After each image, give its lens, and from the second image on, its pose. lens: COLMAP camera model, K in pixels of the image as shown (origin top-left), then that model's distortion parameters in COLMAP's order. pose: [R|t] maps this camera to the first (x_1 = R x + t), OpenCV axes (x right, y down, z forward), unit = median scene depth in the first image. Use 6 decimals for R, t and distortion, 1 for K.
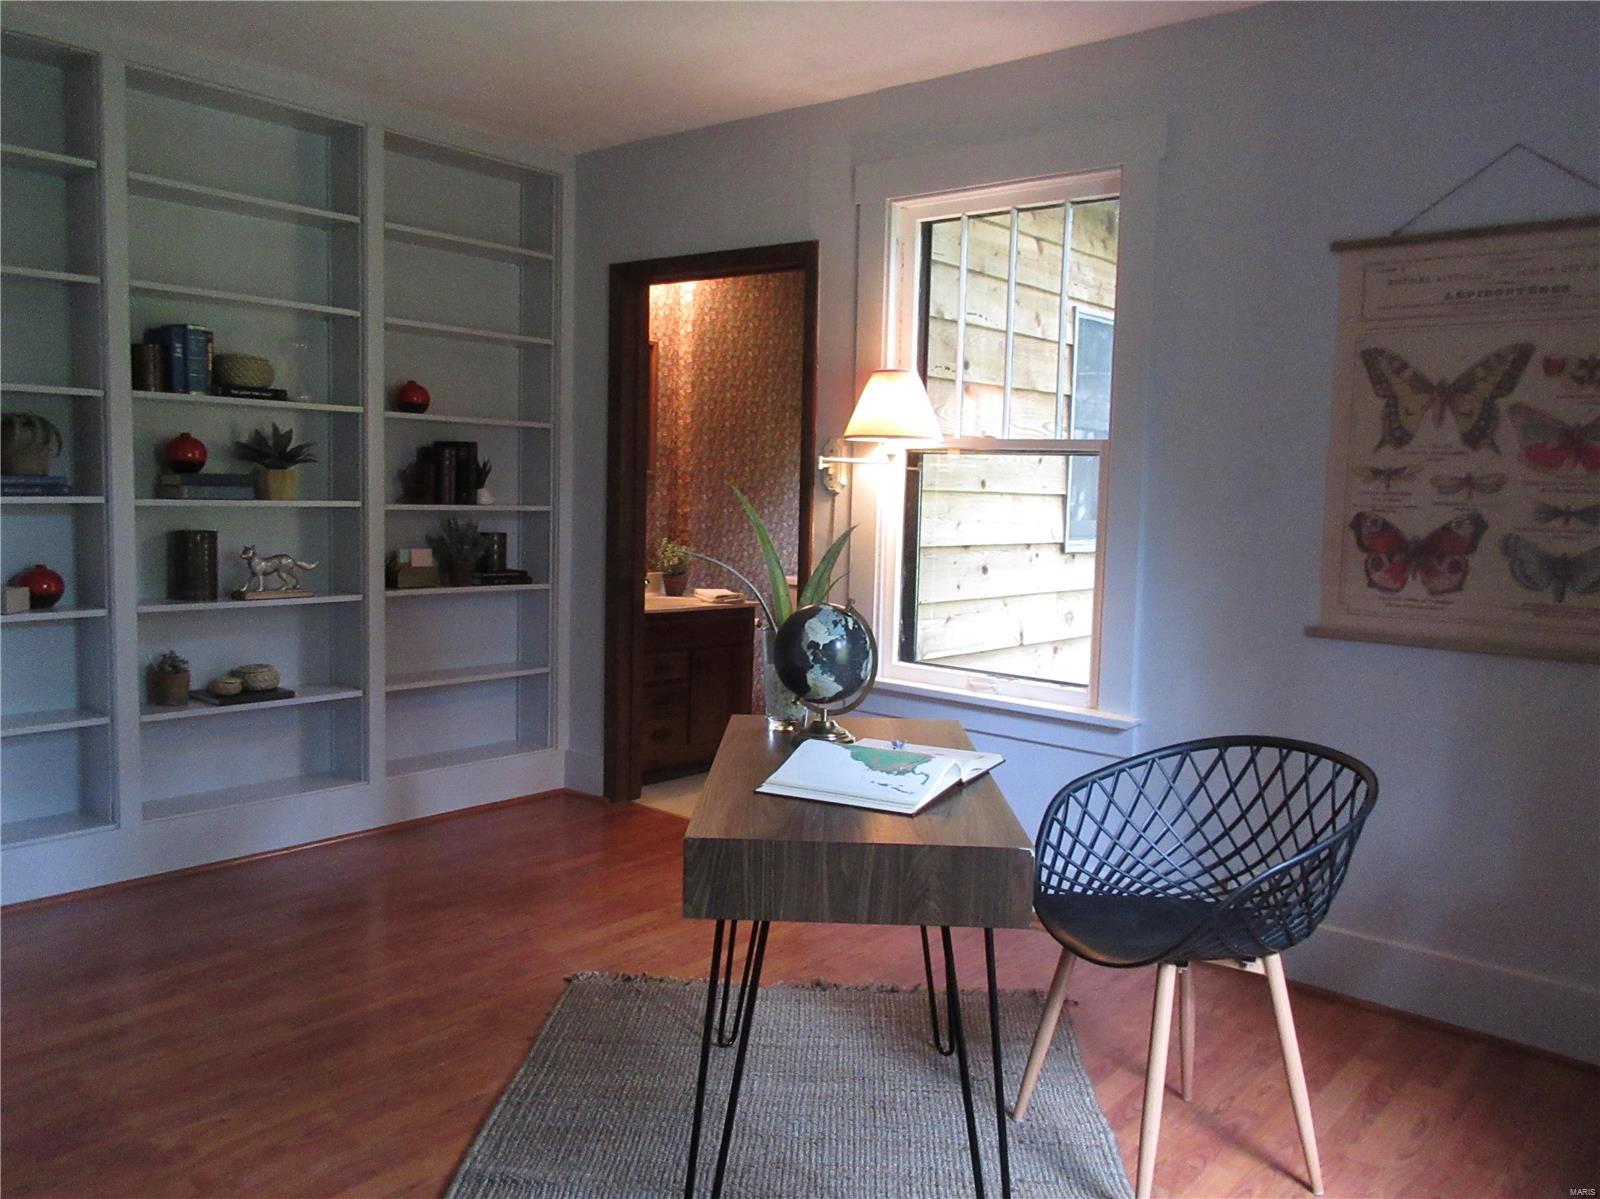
lens RADIAL K [[1217.9, 0, 798.2], [0, 1217.9, 604.6], [0, 0, 1]] dist [0.016595, 0.002183]
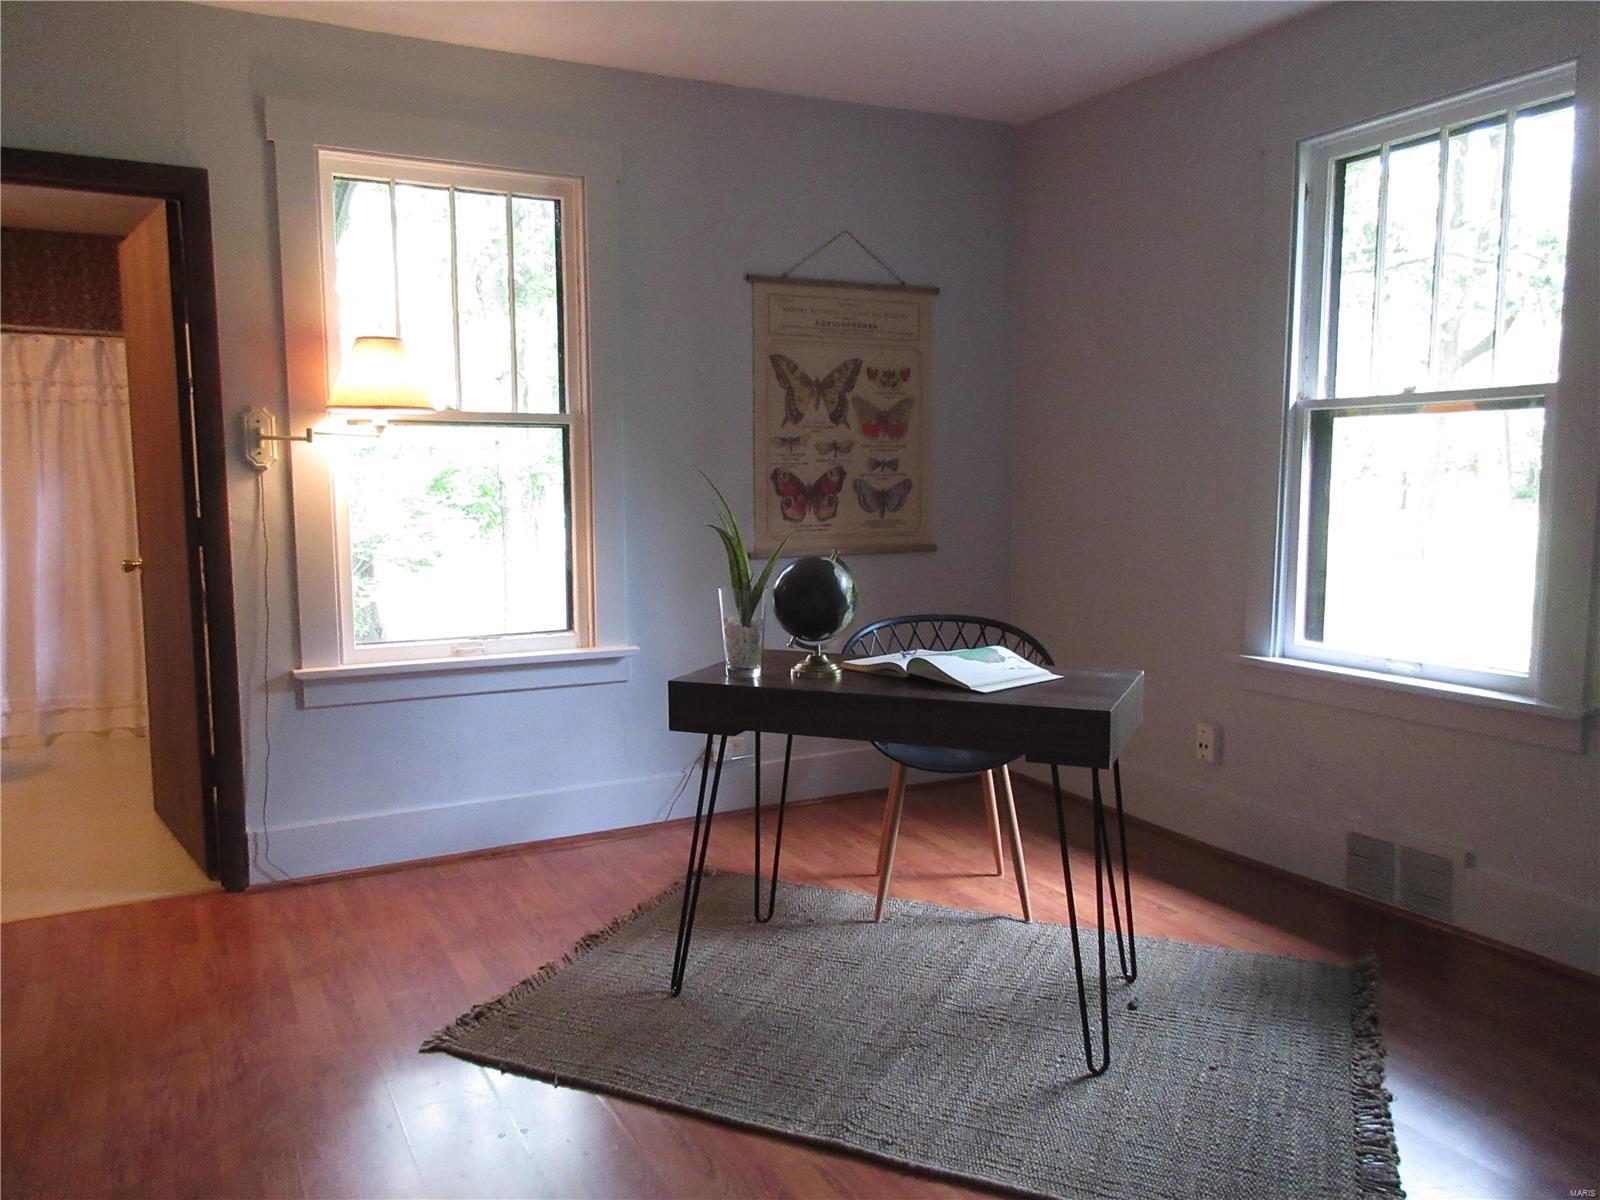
lens RADIAL K [[1217.9, 0, 795.3], [0, 1217.9, 591.3], [0, 0, 1]] dist [0.016595, 0.002183]
pose [[0.405845, -0.139013, 0.903308, -0.878810], [0.096544, 0.989356, 0.108879, -0.090198], [-0.908829, 0.043021, 0.414945, 0.412546]]
